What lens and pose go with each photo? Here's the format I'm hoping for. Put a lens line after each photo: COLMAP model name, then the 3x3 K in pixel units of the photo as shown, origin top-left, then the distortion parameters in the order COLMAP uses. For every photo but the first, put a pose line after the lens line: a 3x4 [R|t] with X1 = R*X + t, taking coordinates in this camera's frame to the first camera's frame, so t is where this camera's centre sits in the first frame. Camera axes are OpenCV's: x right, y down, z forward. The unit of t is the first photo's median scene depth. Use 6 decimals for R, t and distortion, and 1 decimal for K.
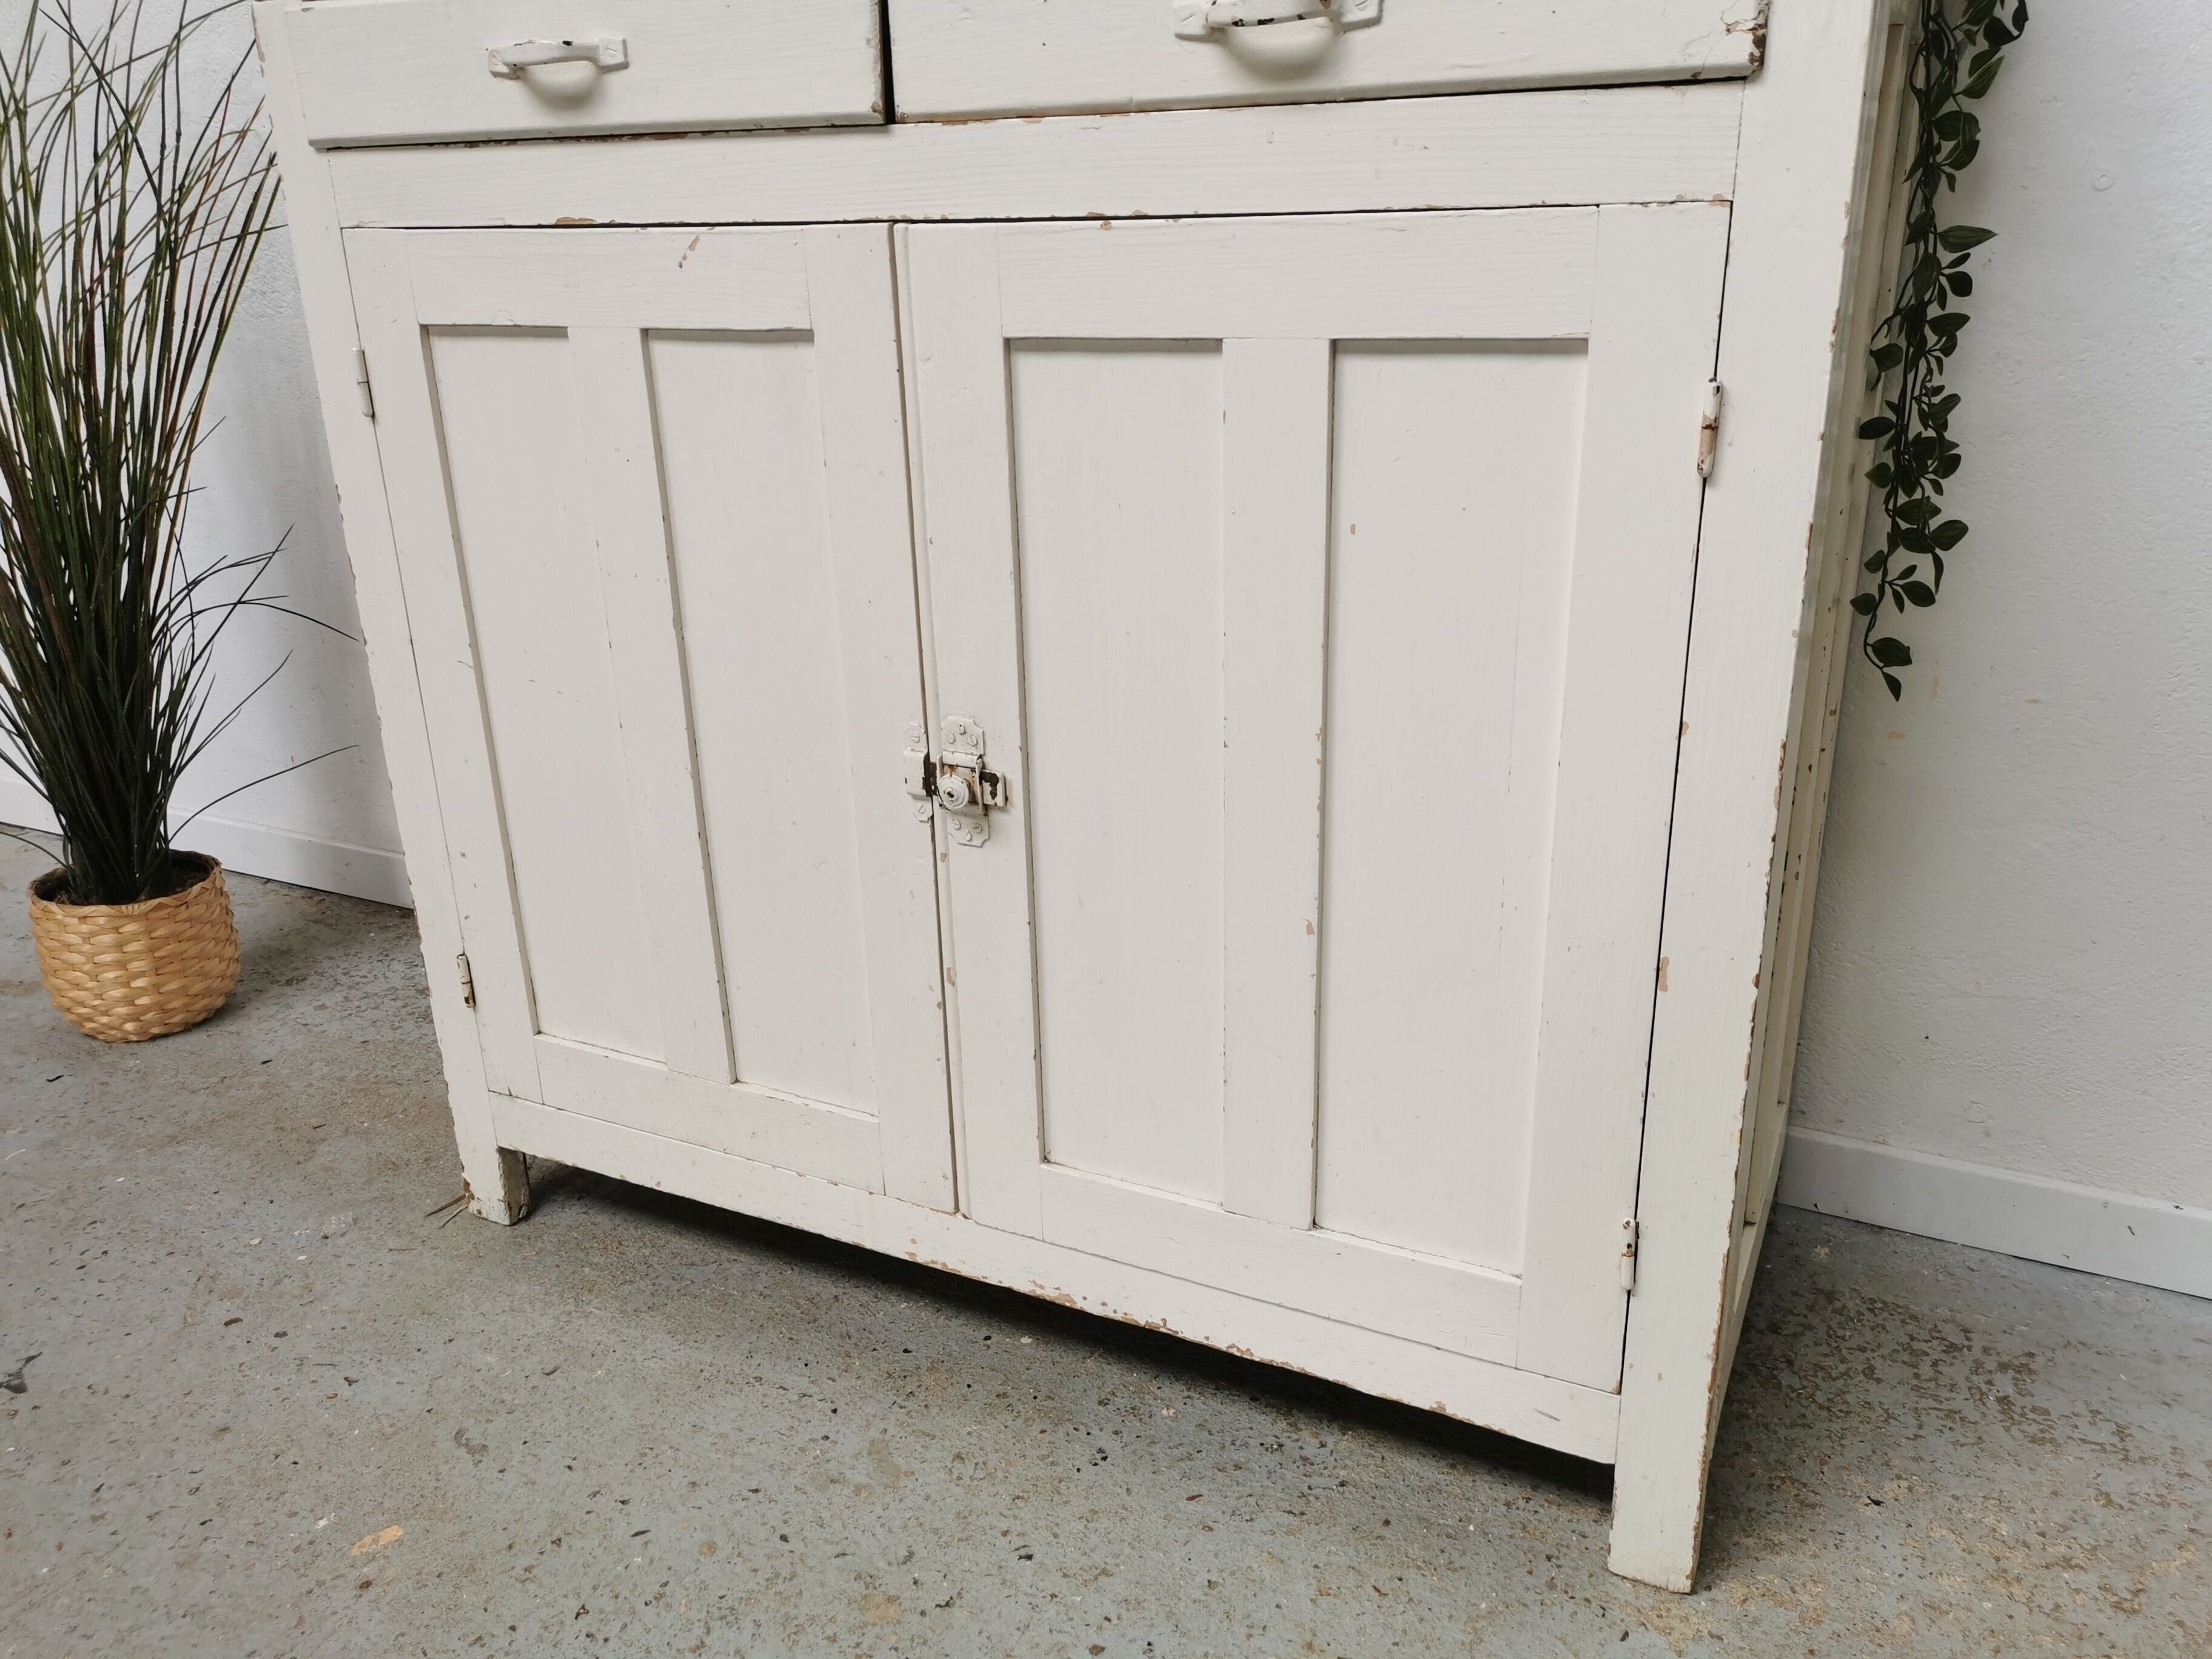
lens RADIAL K [[1719.9, 0, 1098.4], [0, 1719.9, 837.4], [0, 0, 1]] dist [0.041493, -0.039928]
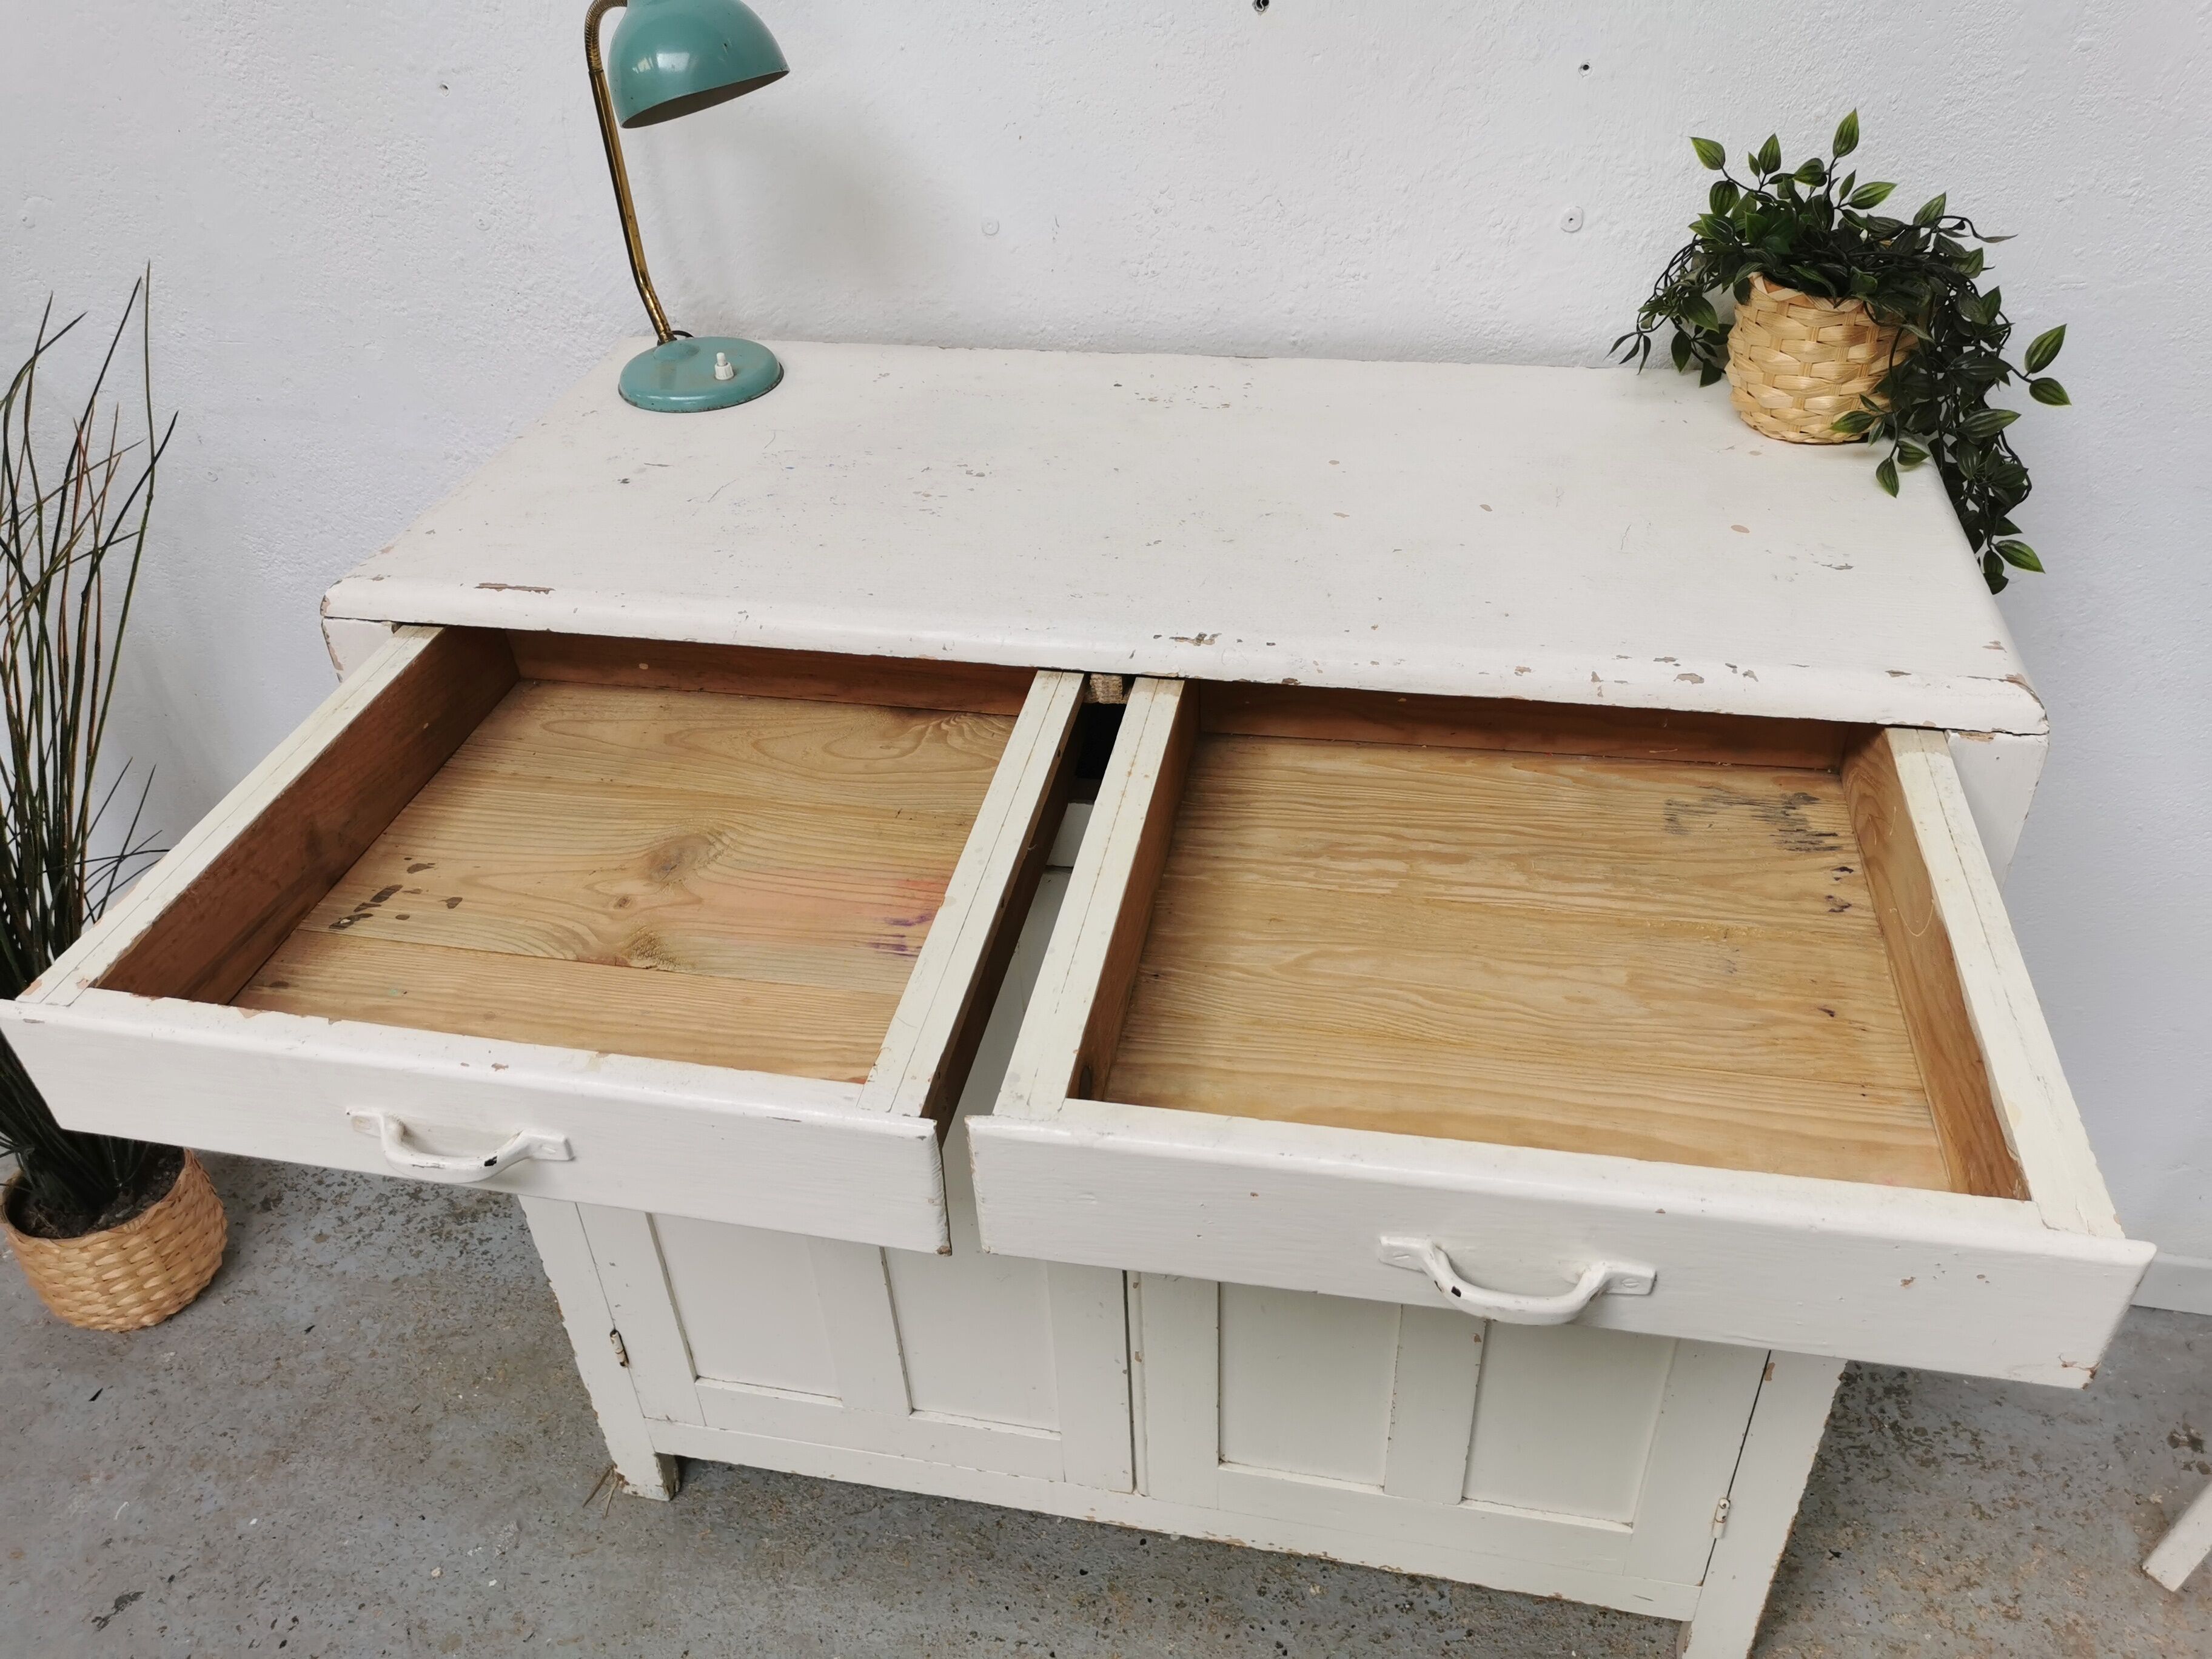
lens RADIAL K [[1719.9, 0, 1090.5], [0, 1719.9, 833.4], [0, 0, 1]] dist [0.041493, -0.039928]
pose [[0.964399, -0.168065, 0.204180, -0.278028], [0.108661, 0.955731, 0.273444, -0.547977], [-0.241098, -0.241522, 0.939967, -0.011063]]
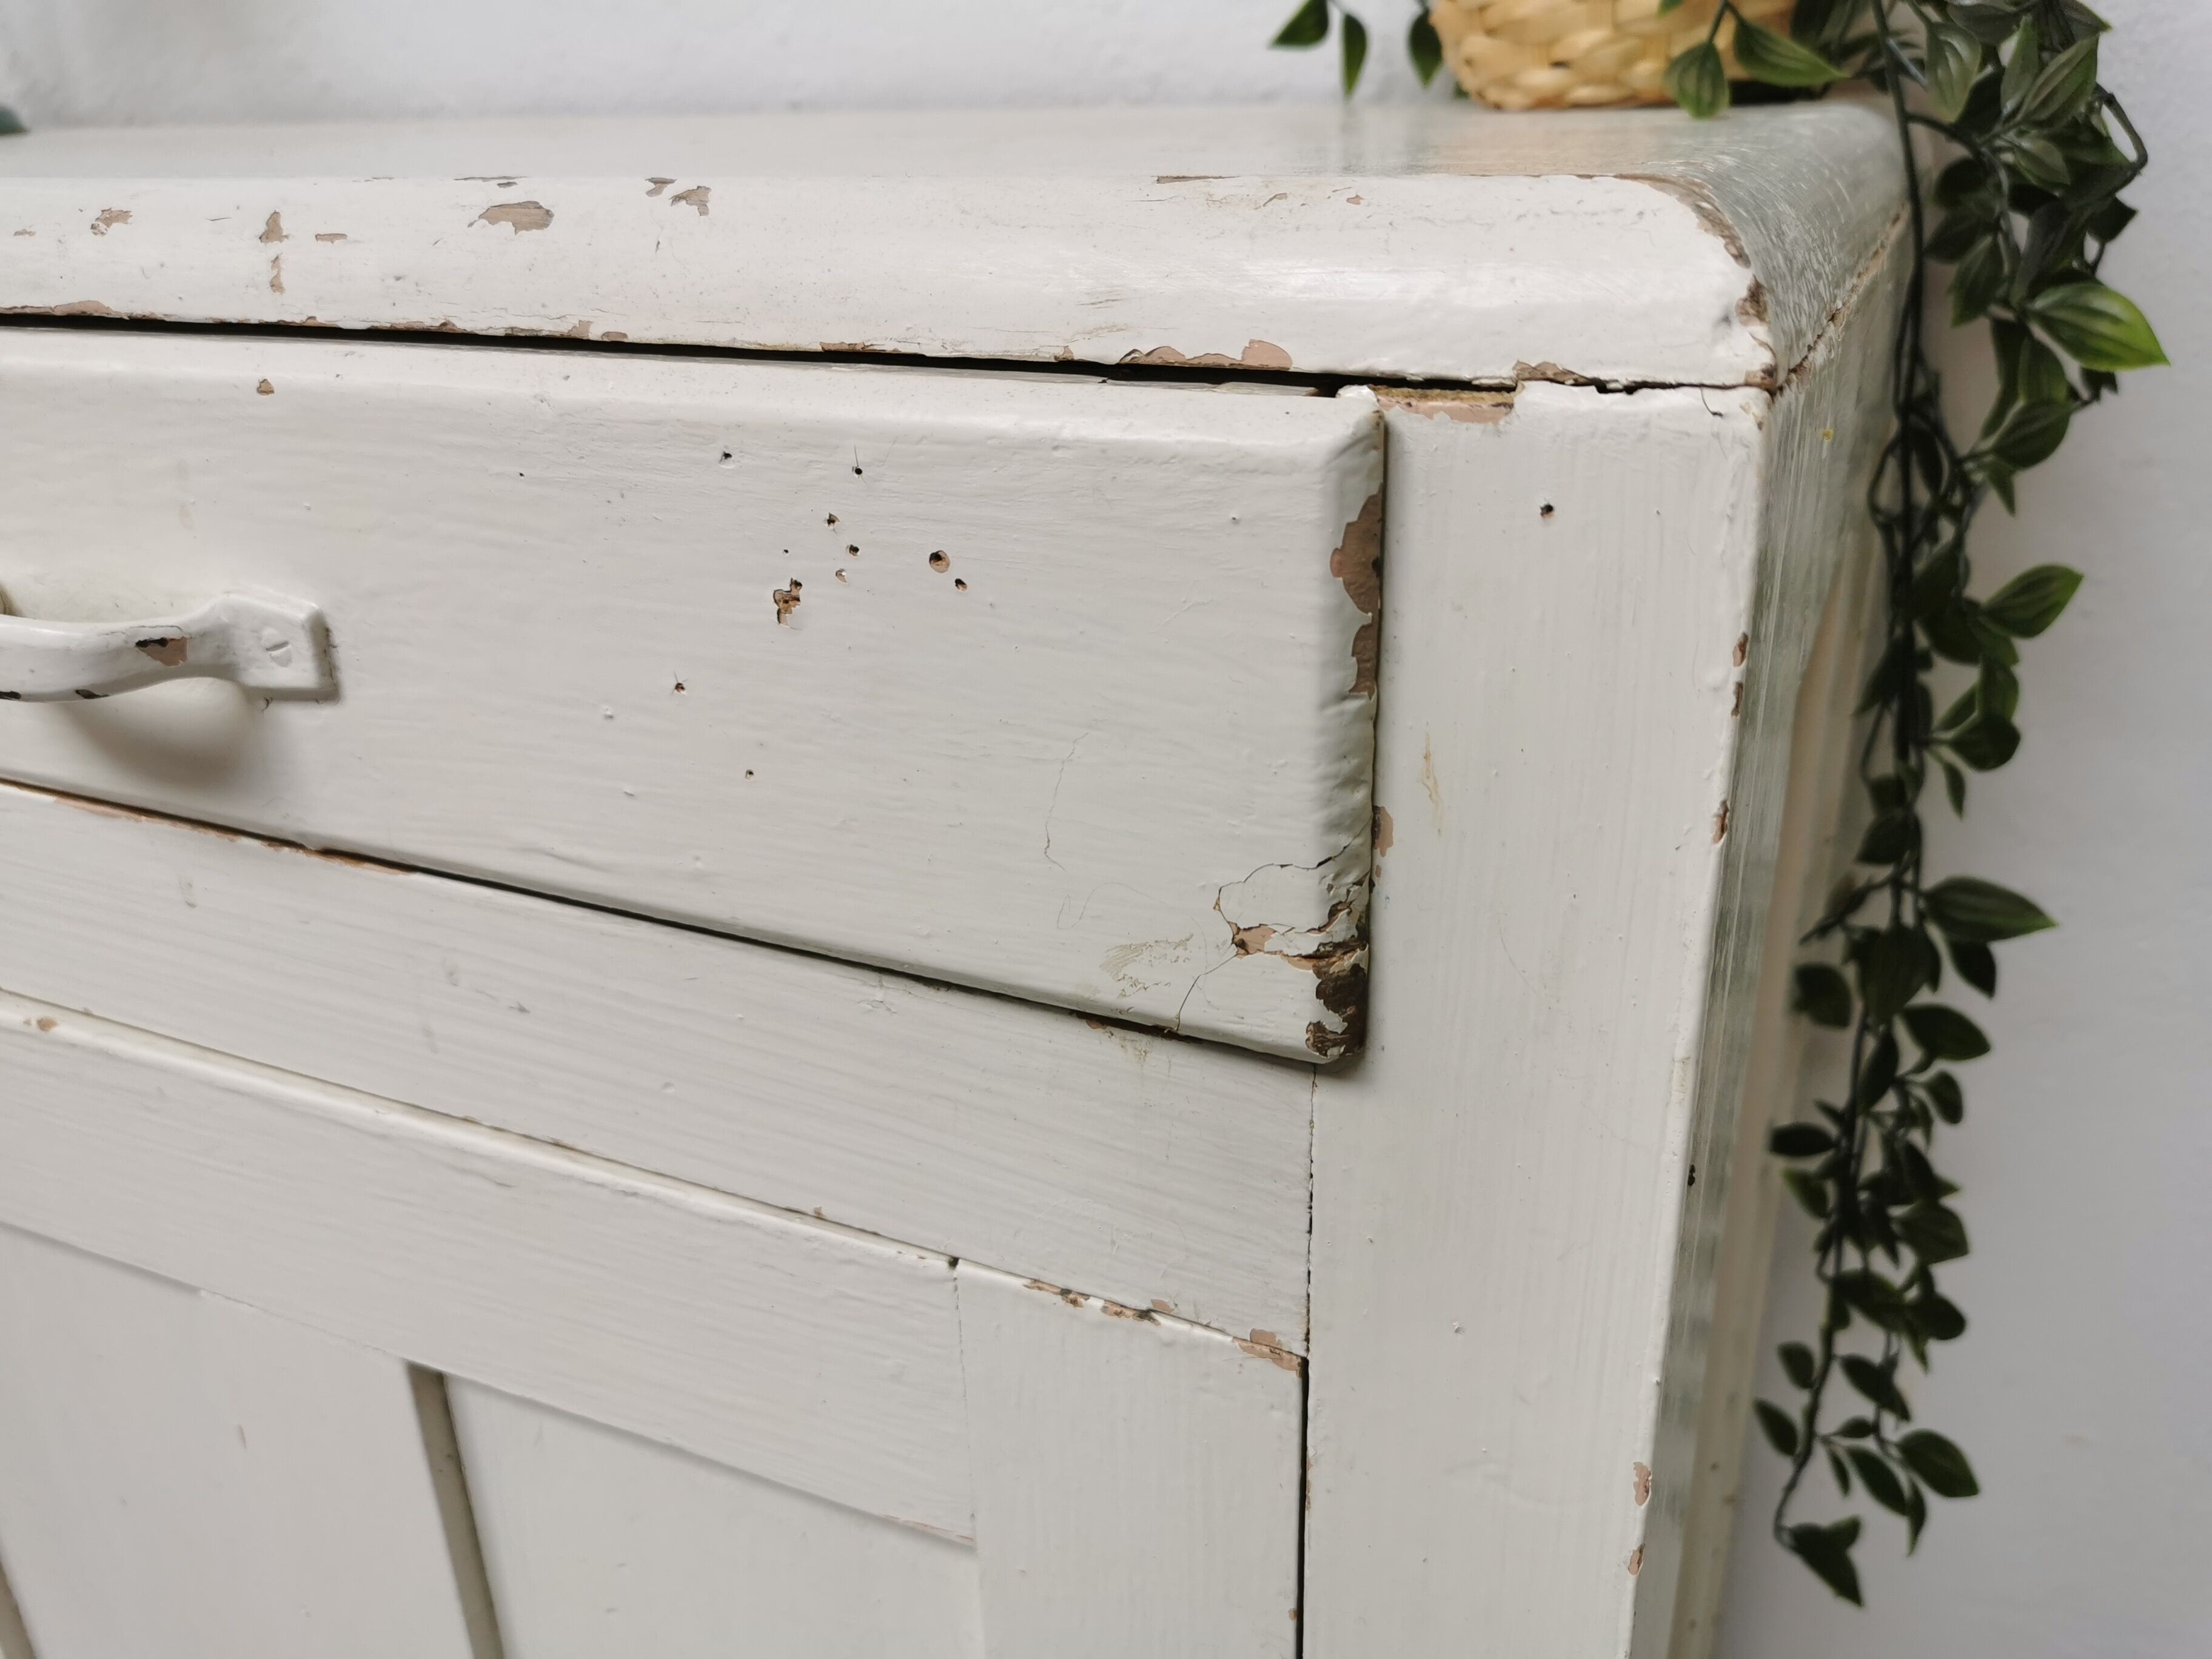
lens RADIAL K [[1801.4, 0, 1071.4], [0, 1801.4, 823.8], [0, 0, 1]] dist [0.012820, -0.022706]
pose [[0.999724, -0.012157, 0.020086, 0.199095], [0.011177, 0.998774, 0.048215, -0.314326], [-0.020647, -0.047978, 0.998635, 0.424044]]
